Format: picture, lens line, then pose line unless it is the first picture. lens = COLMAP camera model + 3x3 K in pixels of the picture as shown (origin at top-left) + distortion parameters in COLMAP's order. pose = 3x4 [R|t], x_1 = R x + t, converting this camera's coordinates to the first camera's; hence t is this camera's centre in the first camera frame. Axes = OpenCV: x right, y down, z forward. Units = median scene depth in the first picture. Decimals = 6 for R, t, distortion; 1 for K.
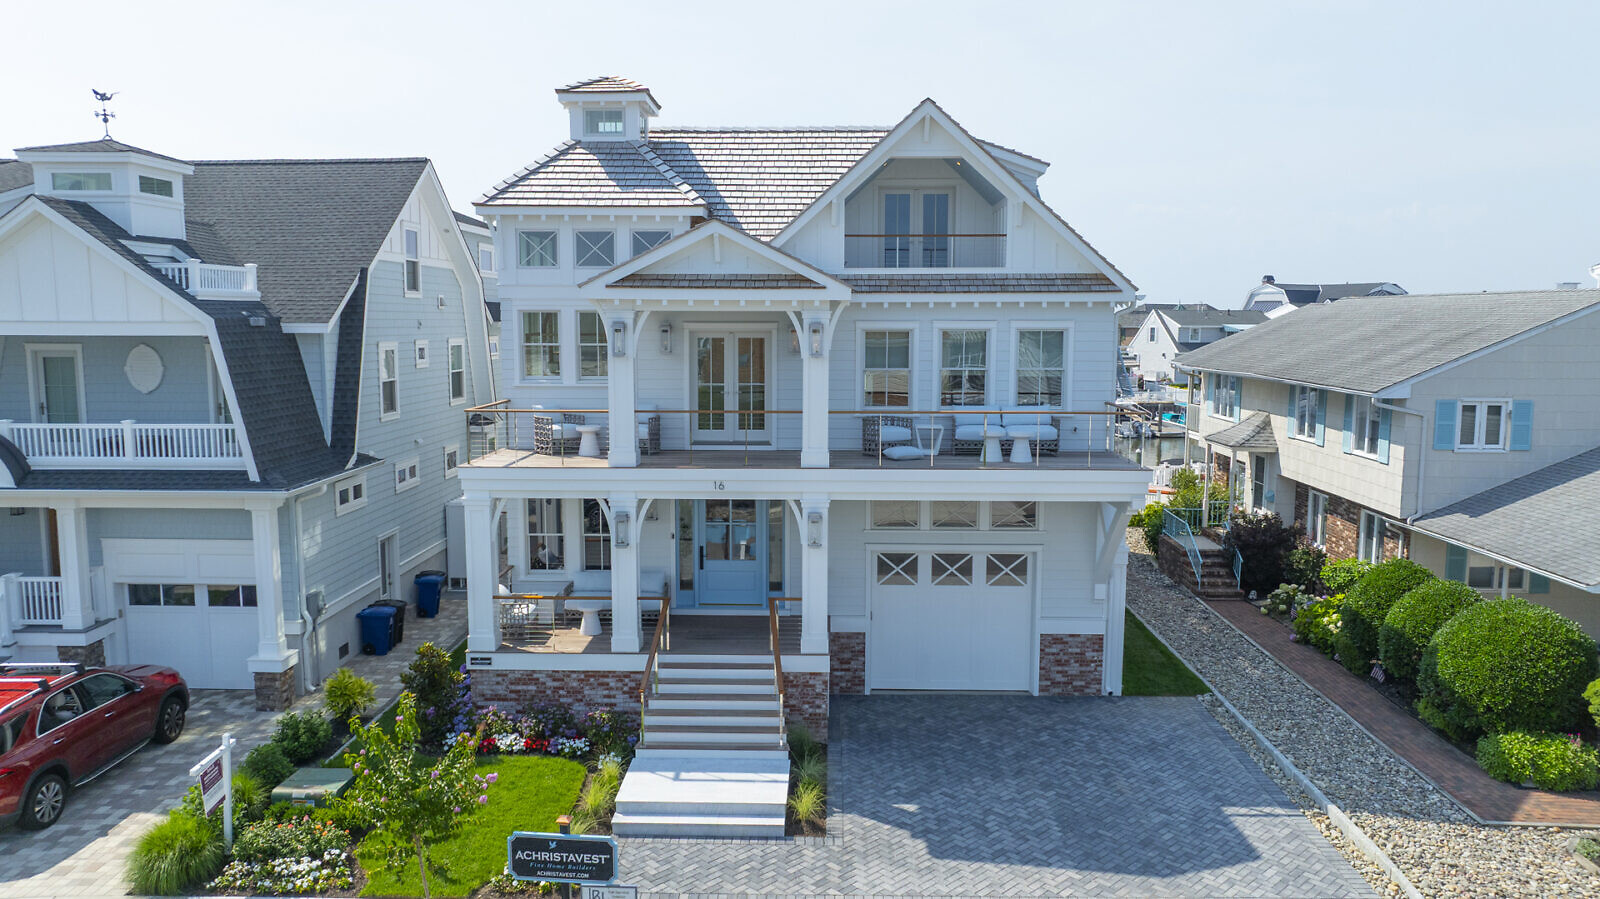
lens RADIAL K [[1136.1, 0, 800.0], [0, 1136.1, 449.5], [0, 0, 1]] dist [-0.038416, 0.043830]
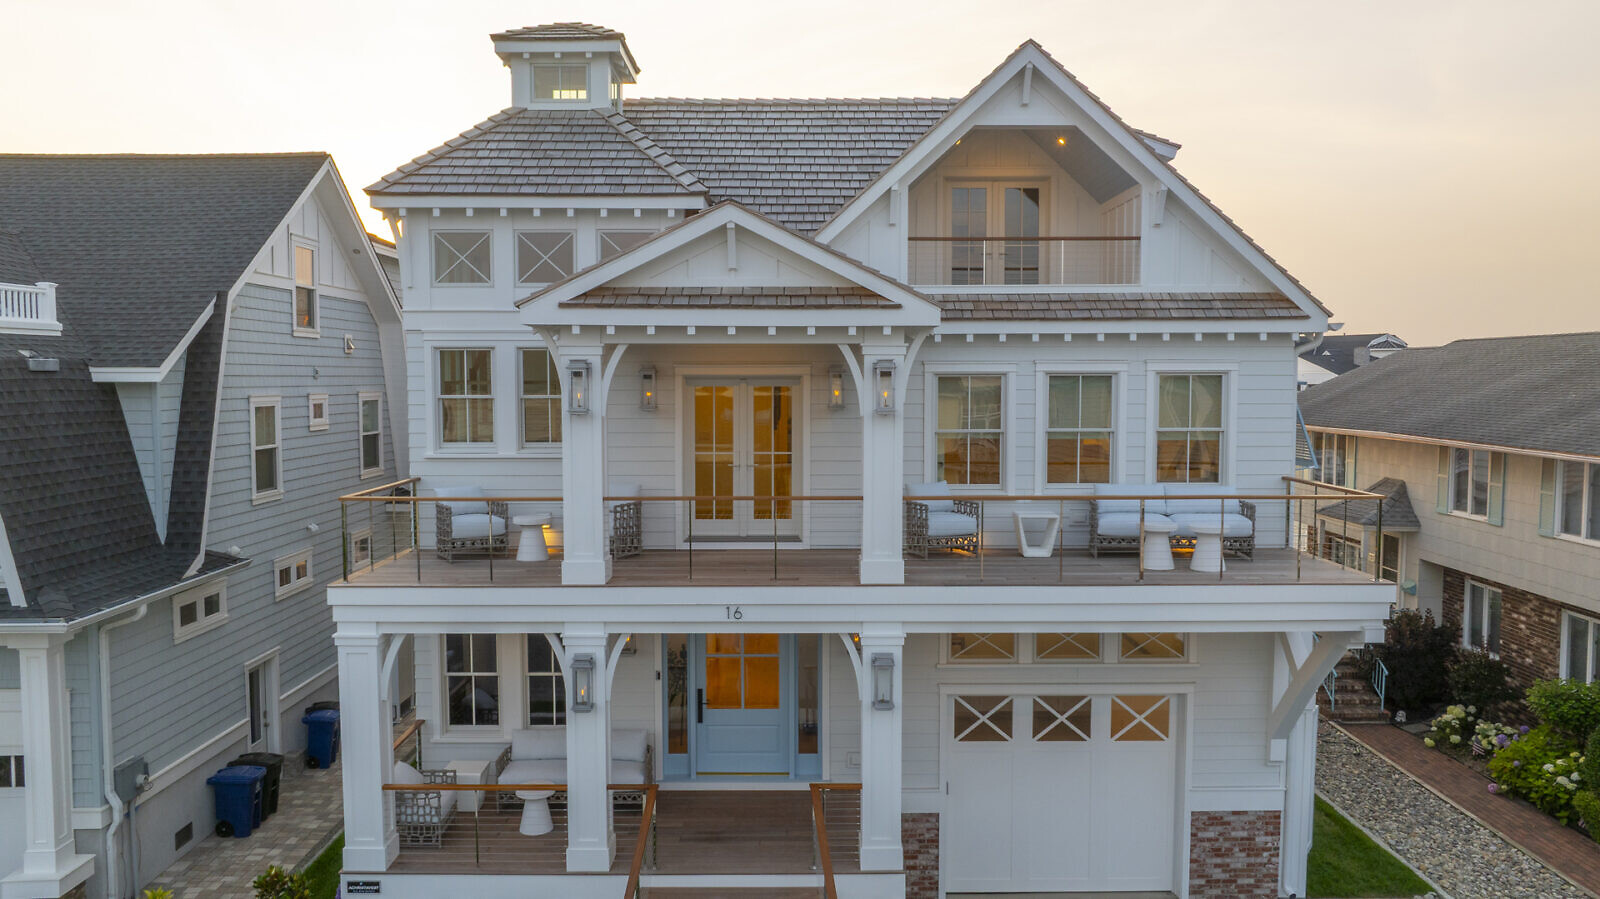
lens RADIAL K [[1145.3, 0, 800.0], [0, 1145.3, 449.5], [0, 0, 1]] dist [-0.039803, 0.039819]
pose [[0.999602, -0.004847, 0.027773, -0.046071], [0.006235, 0.998726, -0.050082, -0.025319], [-0.027495, 0.050235, 0.998359, 0.308626]]
